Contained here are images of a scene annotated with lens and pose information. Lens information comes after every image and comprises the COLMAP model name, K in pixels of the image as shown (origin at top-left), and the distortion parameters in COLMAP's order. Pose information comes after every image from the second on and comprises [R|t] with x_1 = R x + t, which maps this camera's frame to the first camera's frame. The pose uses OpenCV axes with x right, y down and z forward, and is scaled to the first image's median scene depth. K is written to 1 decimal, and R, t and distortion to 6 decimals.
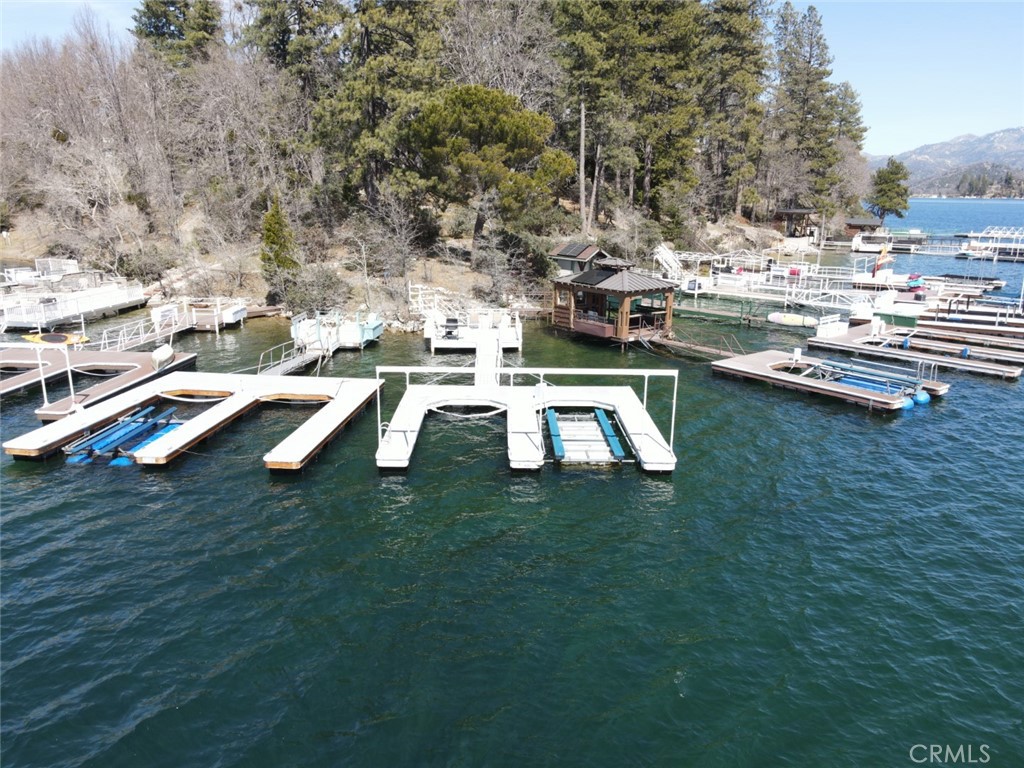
lens RADIAL K [[749.1, 0, 507.9], [0, 749.1, 389.9], [0, 0, 1]] dist [0.013161, 0.007182]
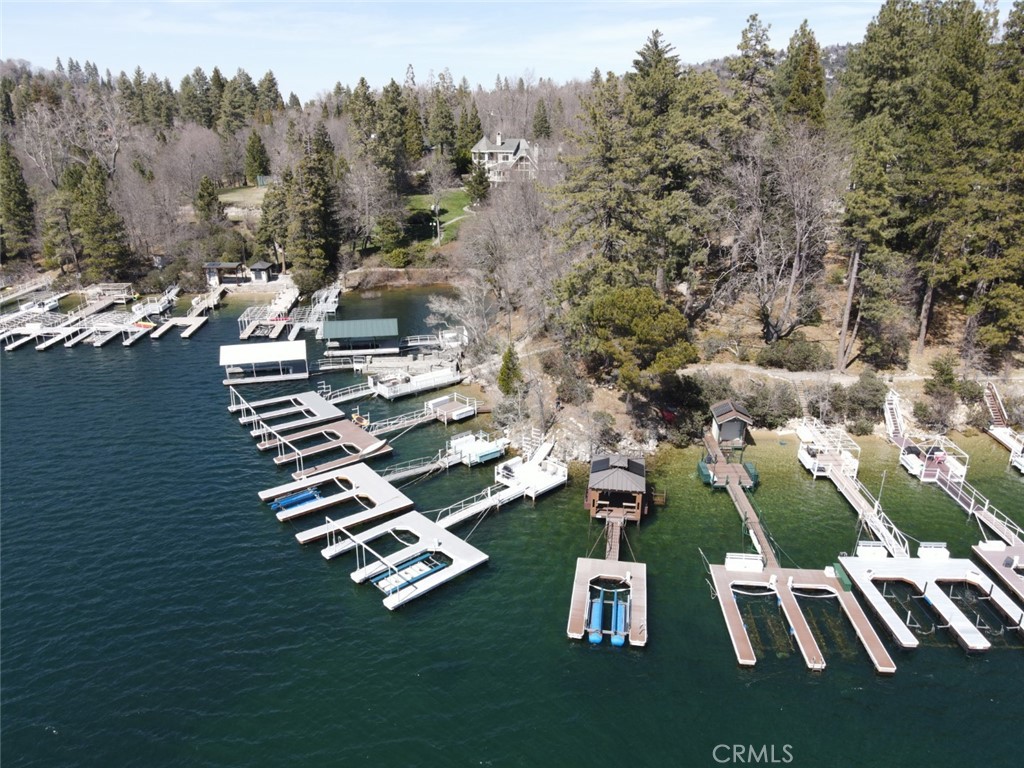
lens RADIAL K [[749.1, 0, 507.9], [0, 749.1, 389.9], [0, 0, 1]] dist [0.013161, 0.007182]
pose [[0.682814, 0.250962, -0.686137, 0.782762], [-0.182843, 0.967964, 0.172086, -0.417240], [0.707343, 0.007953, 0.706826, -0.135957]]
